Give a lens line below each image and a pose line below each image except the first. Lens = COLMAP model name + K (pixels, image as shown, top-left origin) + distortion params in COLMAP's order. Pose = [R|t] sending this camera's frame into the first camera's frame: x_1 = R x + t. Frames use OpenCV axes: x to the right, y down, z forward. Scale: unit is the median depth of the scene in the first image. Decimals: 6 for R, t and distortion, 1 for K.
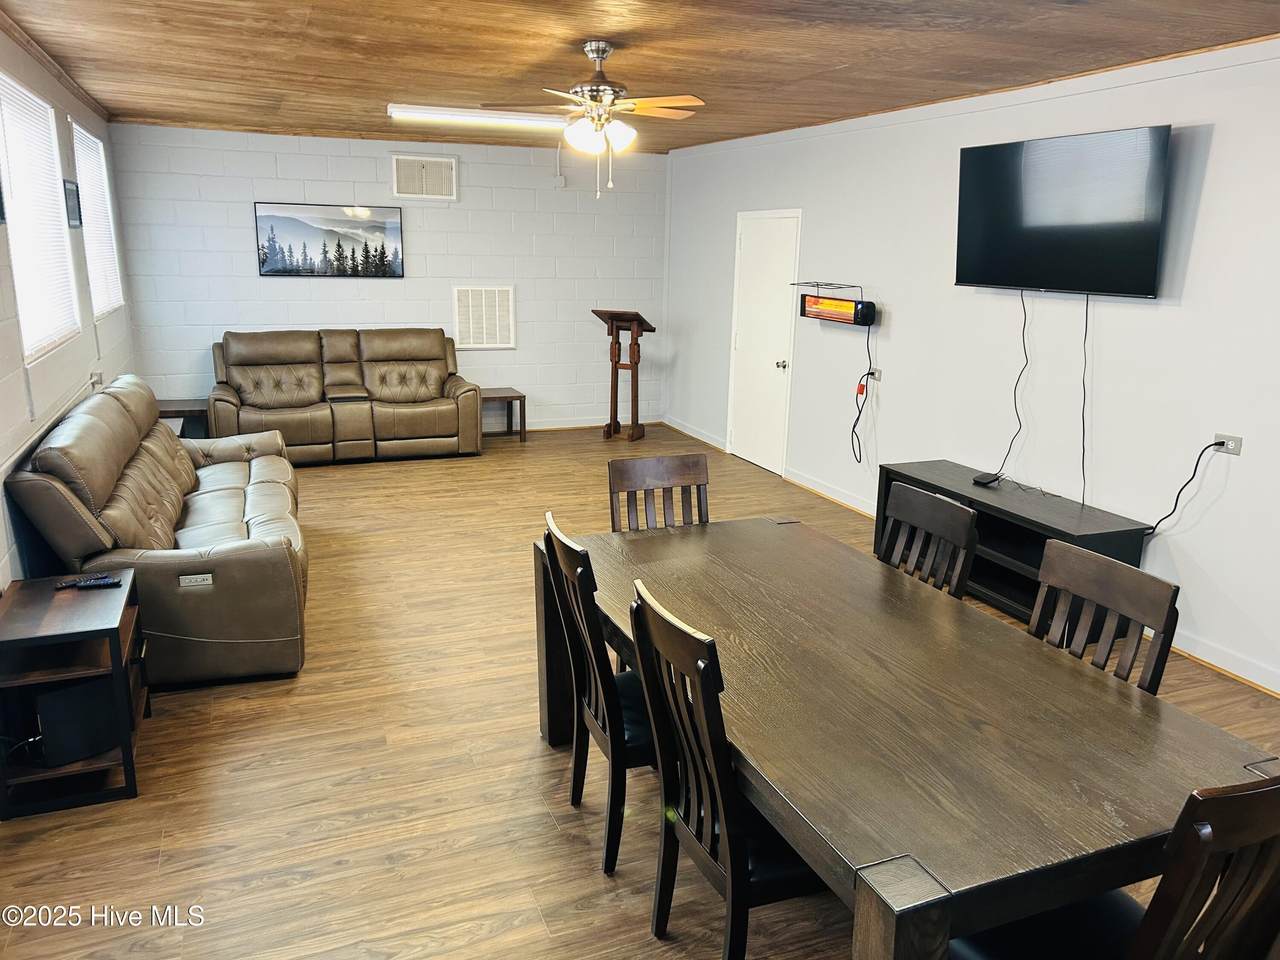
lens RADIAL K [[952.1, 0, 637.8], [0, 952.1, 478.0], [0, 0, 1]] dist [0.025814, -0.014161]
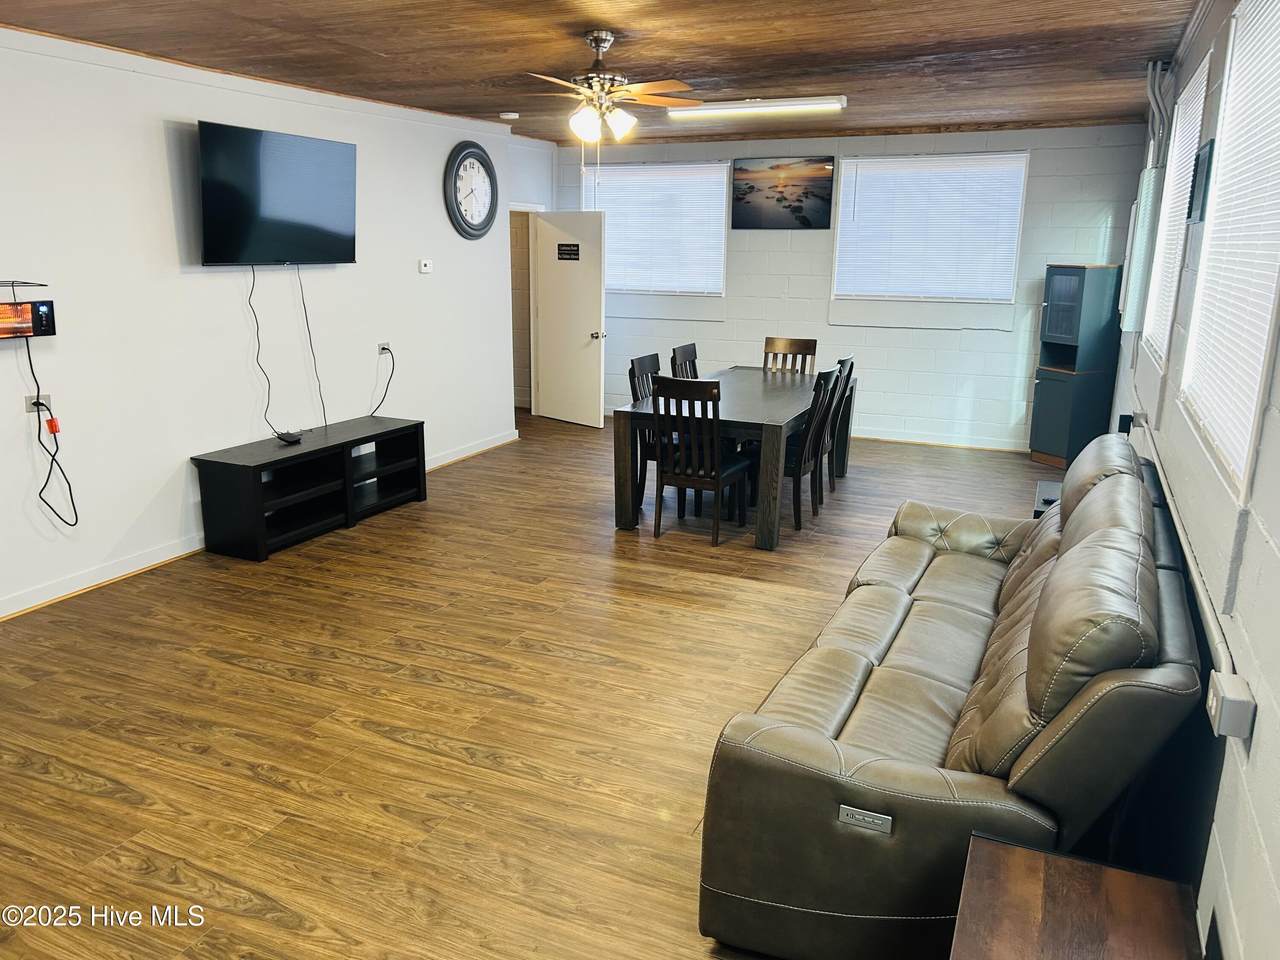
lens RADIAL K [[952.1, 0, 630.2], [0, 952.1, 480.9], [0, 0, 1]] dist [0.025814, -0.014161]
pose [[-0.692965, -0.198812, 0.693018, -0.590667], [0.149439, 0.900745, 0.407832, -0.299676], [-0.705314, 0.386177, -0.594474, 1.212040]]
